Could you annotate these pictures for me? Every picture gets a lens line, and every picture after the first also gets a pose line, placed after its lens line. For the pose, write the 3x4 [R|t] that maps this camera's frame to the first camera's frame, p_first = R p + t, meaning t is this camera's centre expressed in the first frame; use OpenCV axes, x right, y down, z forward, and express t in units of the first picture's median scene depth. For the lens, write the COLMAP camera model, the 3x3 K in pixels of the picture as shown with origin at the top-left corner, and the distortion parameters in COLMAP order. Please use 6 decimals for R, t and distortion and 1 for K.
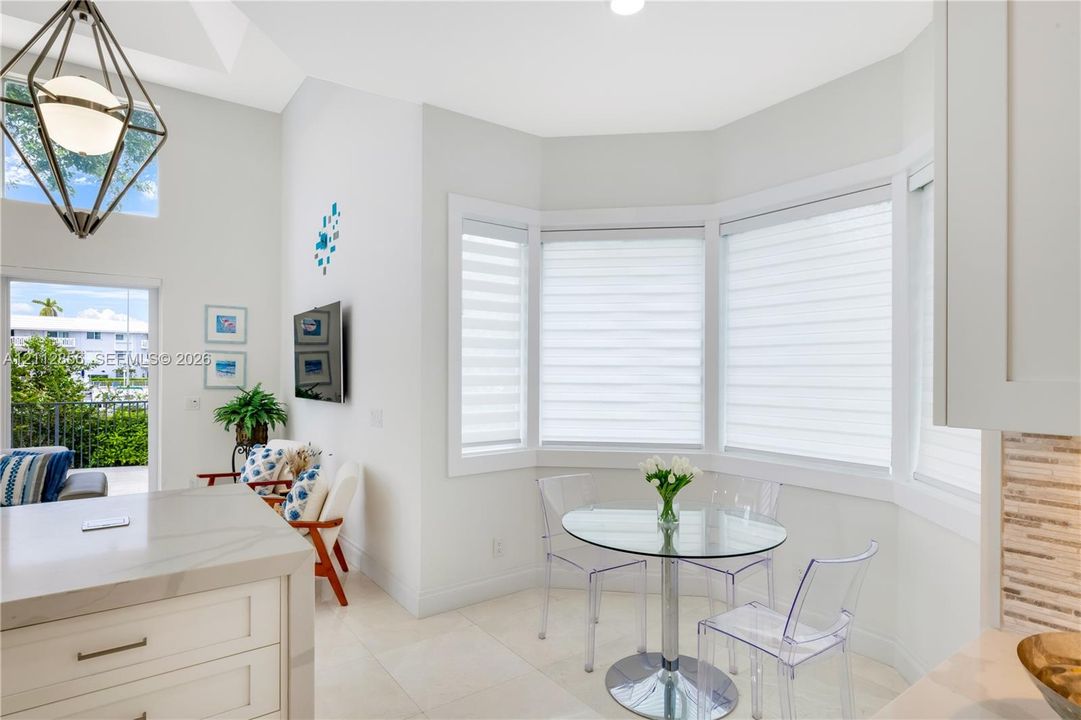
lens RADIAL K [[566.9, 0, 540.5], [0, 566.9, 360.0], [0, 0, 1]] dist [0.001043, -0.000014]
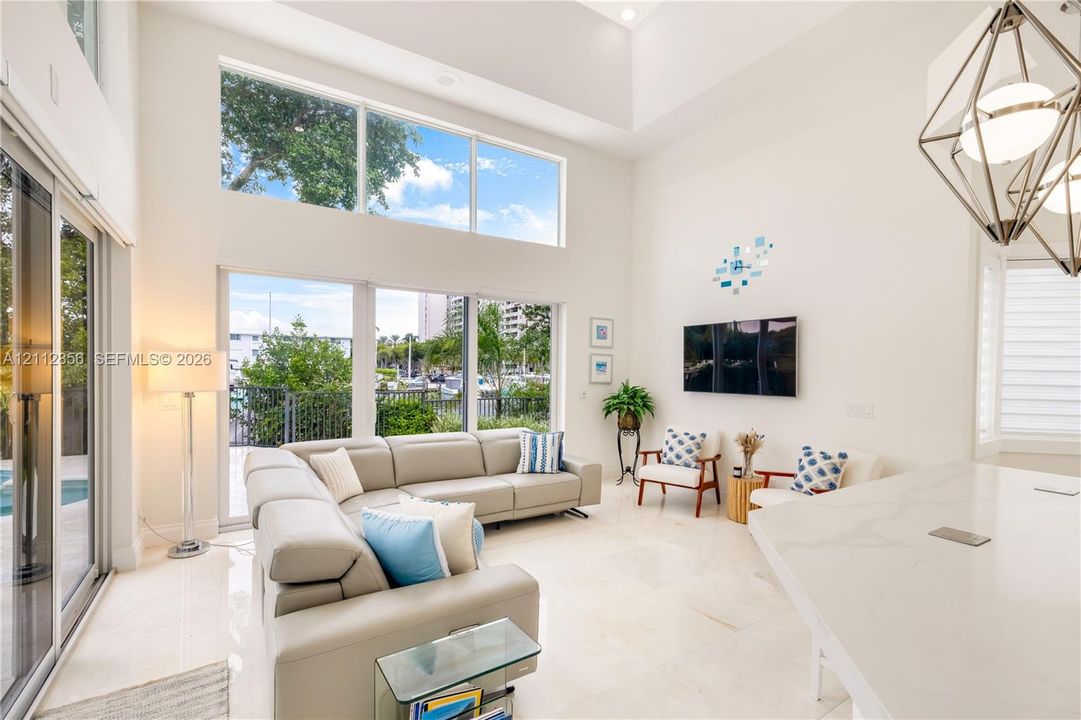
lens RADIAL K [[482.9, 0, 540.5], [0, 482.9, 360.0], [0, 0, 1]] dist [-0.000307, -0.000043]
pose [[0.997581, 0.008845, -0.068942, -0.617116], [-0.008729, 0.999960, 0.001980, -0.003110], [0.068957, -0.001373, 0.997619, -0.076479]]
